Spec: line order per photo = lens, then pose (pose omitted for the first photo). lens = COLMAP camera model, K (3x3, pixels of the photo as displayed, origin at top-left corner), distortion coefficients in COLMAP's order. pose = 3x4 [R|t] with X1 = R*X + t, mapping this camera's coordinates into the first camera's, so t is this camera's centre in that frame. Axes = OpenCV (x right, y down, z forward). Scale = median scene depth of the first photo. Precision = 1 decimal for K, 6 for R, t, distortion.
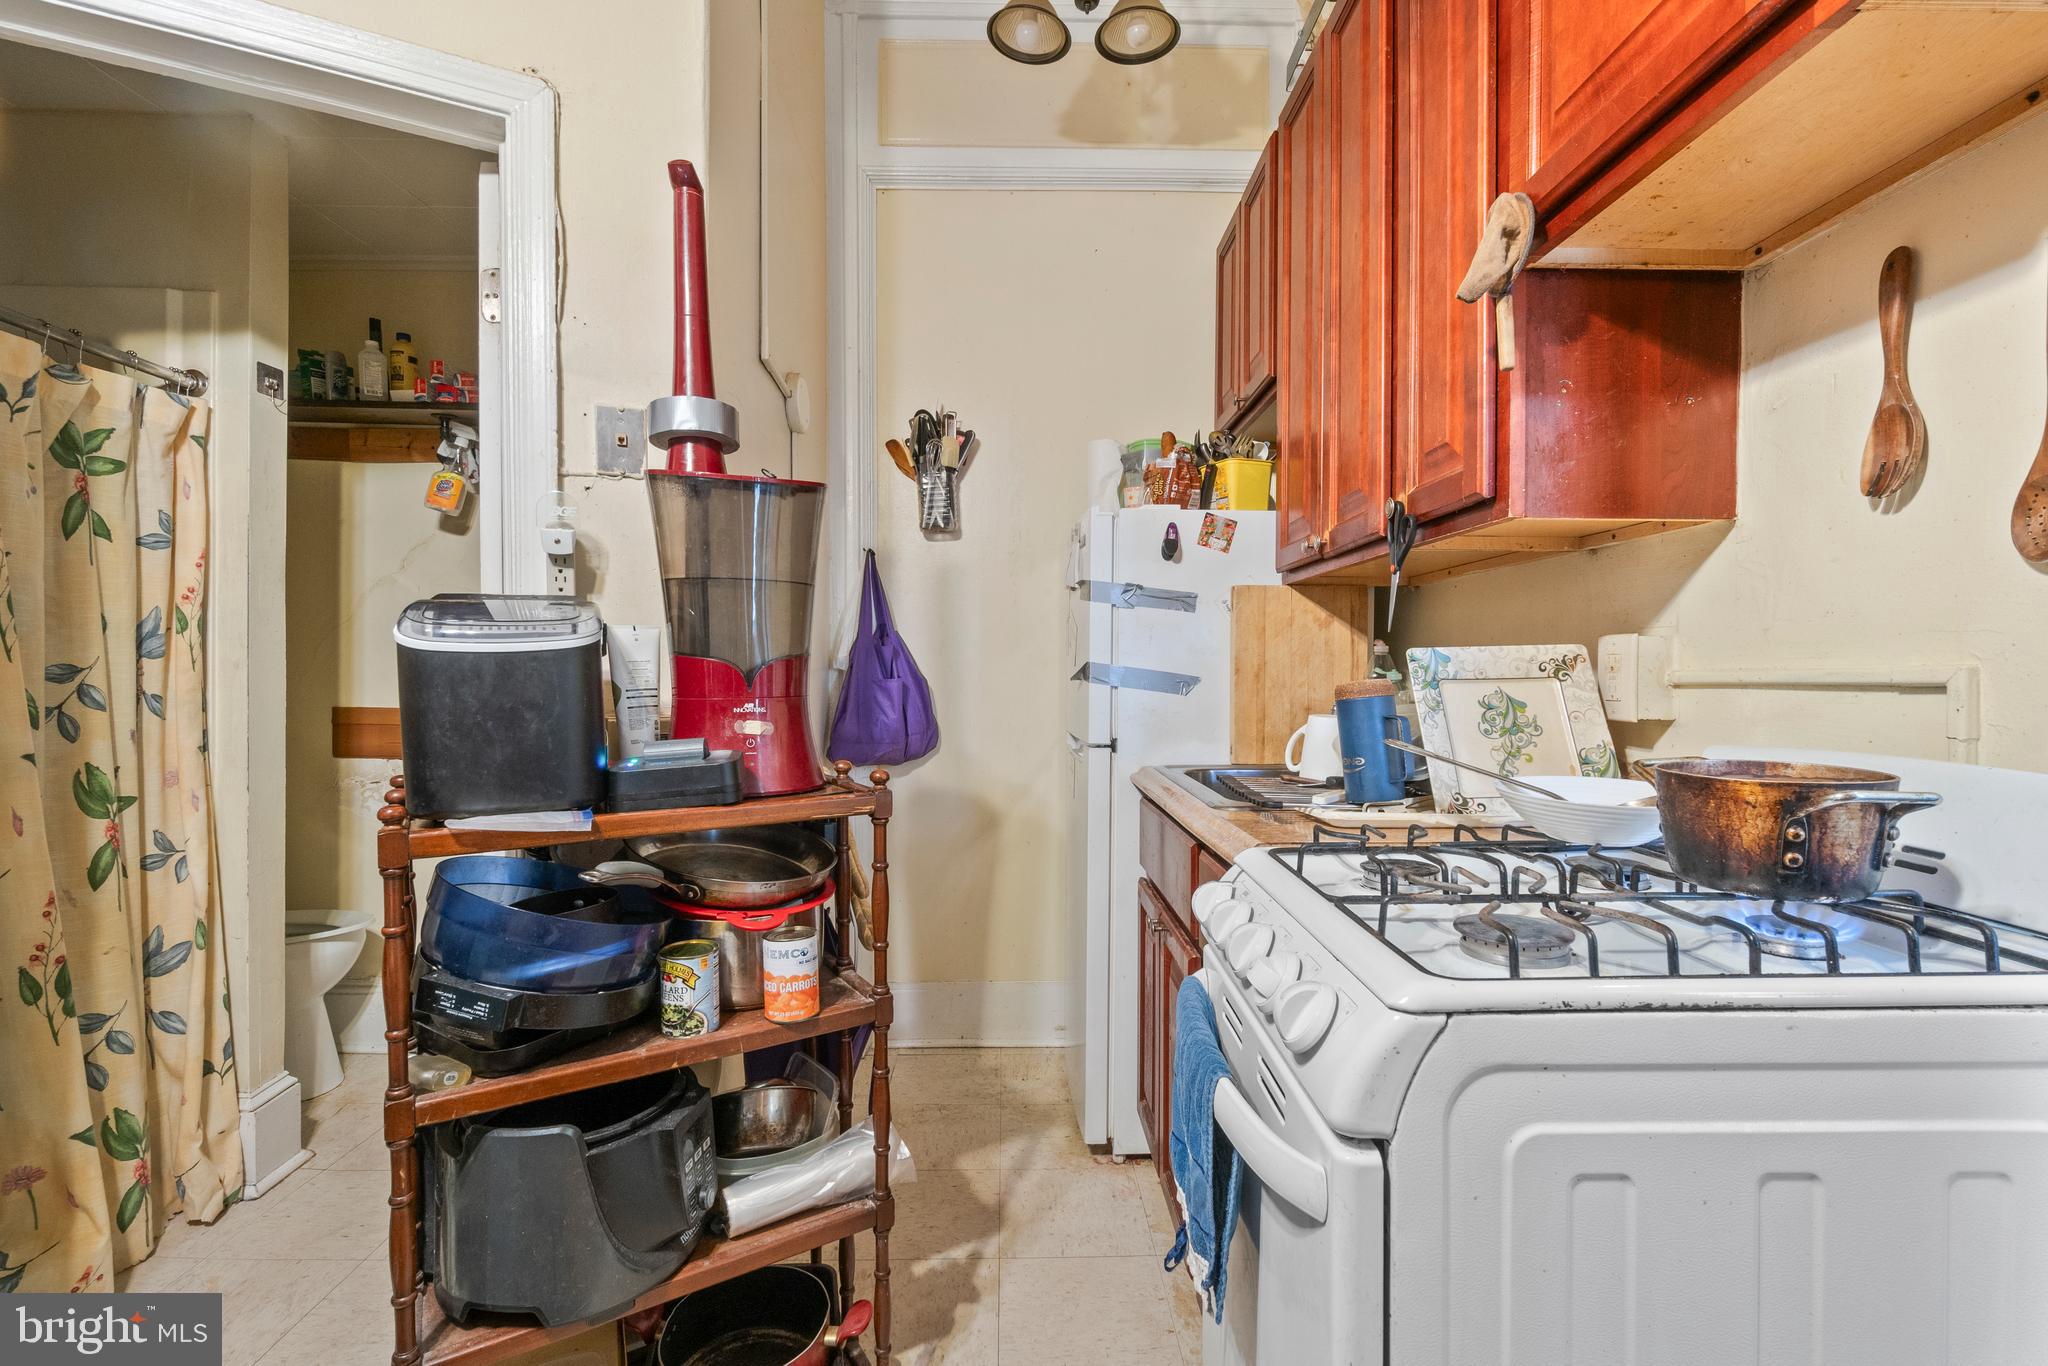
lens RADIAL K [[885.8, 0, 1035.1], [0, 885.8, 692.3], [0, 0, 1]] dist [-0.017891, -0.000051]
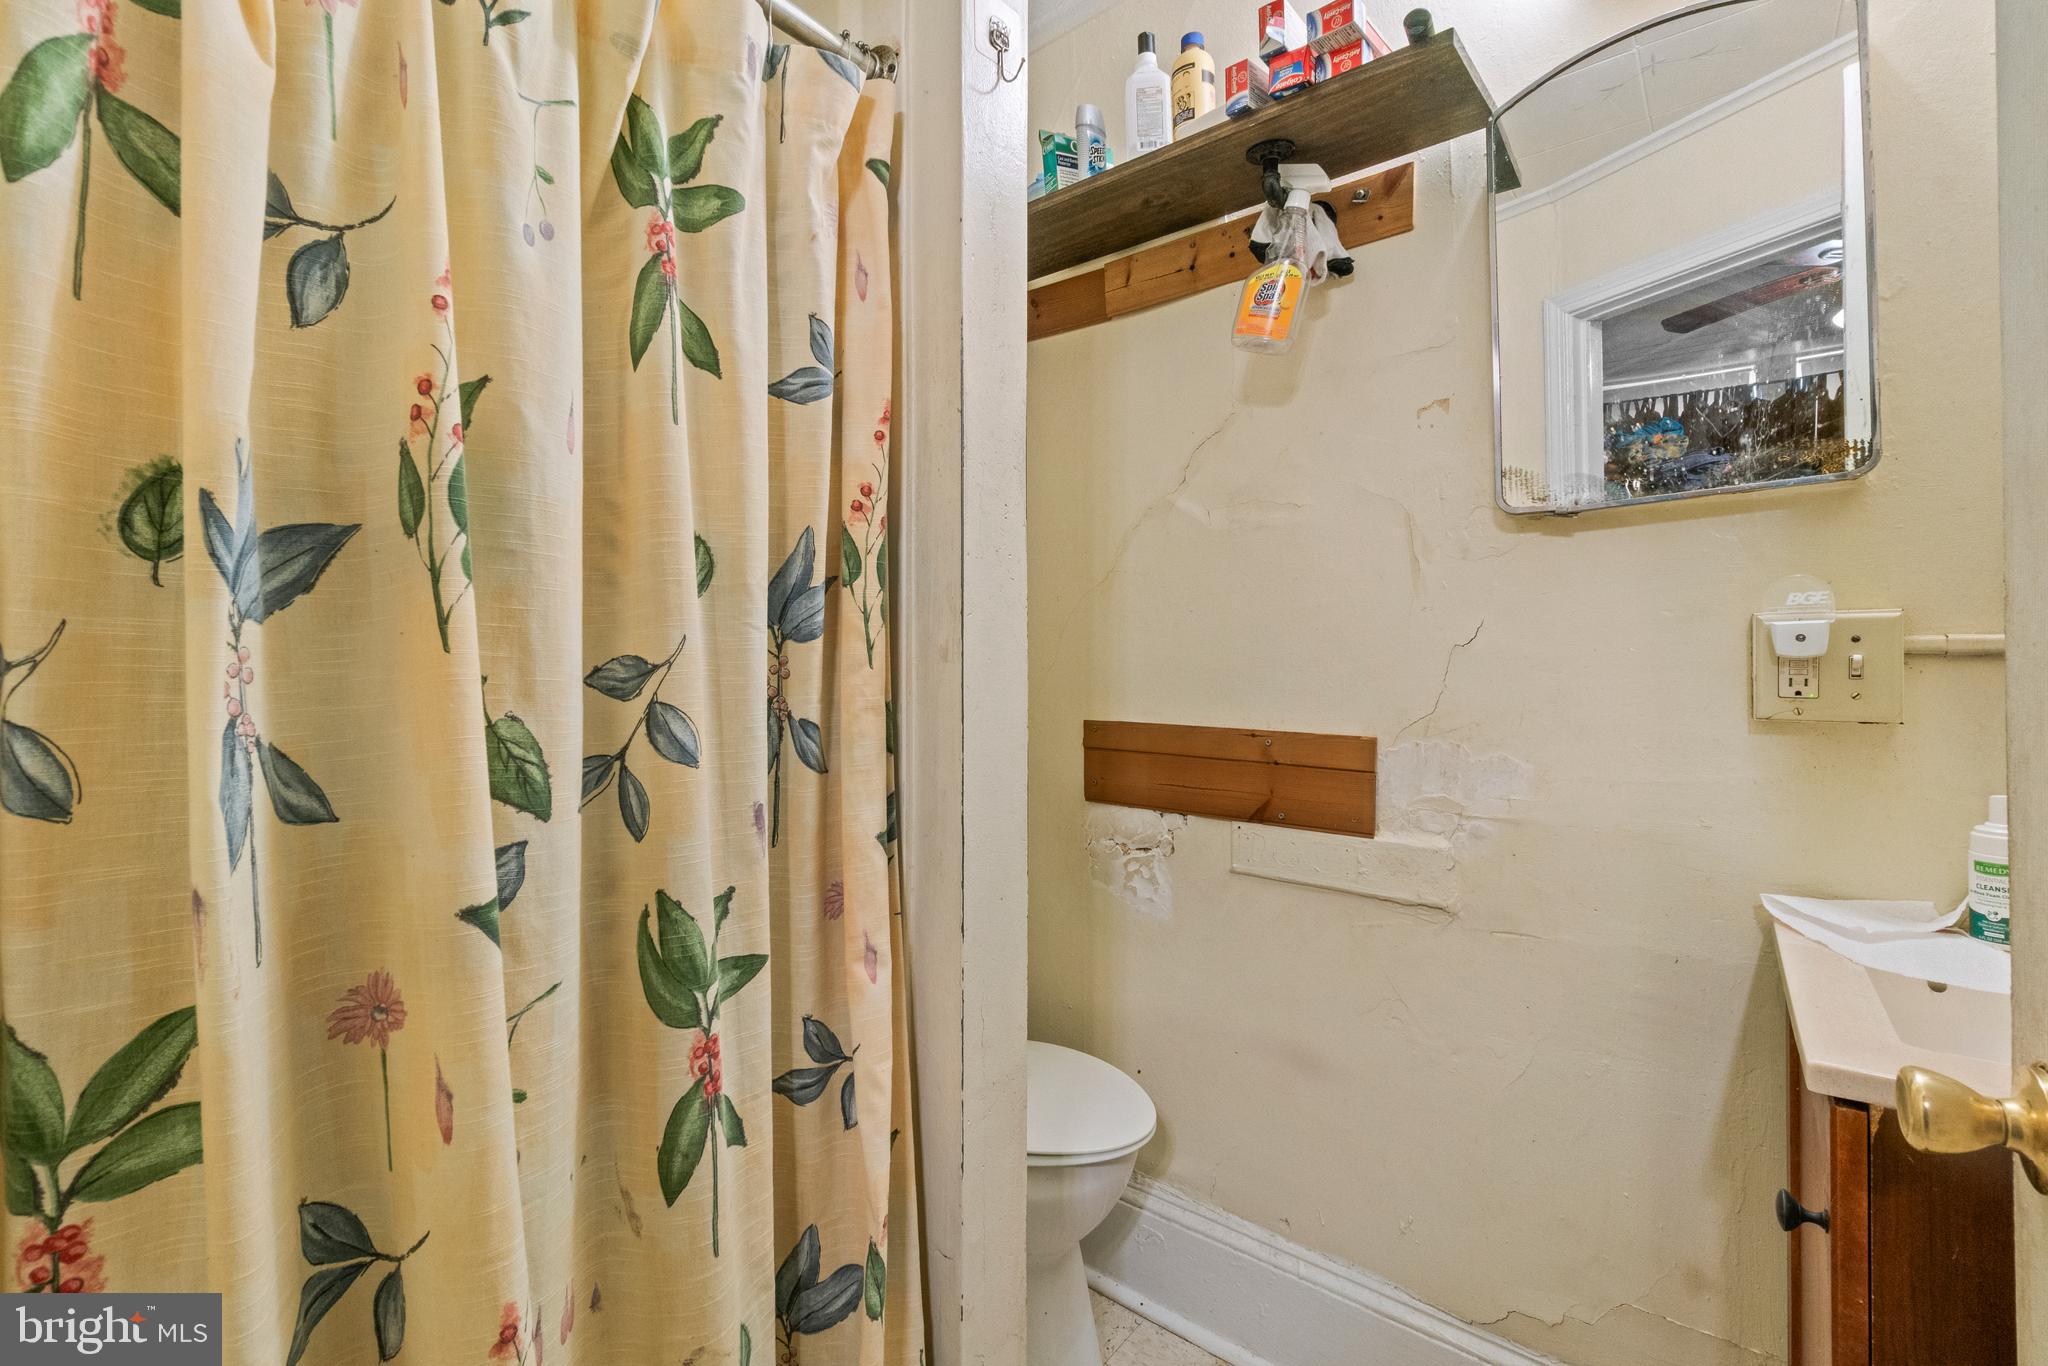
lens RADIAL K [[885.8, 0, 1021.8], [0, 885.8, 673.7], [0, 0, 1]] dist [-0.017891, -0.000051]
pose [[0.758854, -0.001926, -0.651258, -0.622259], [0.001552, 0.999998, -0.001149, -0.020861], [0.651259, -0.000139, 0.758855, 0.719242]]
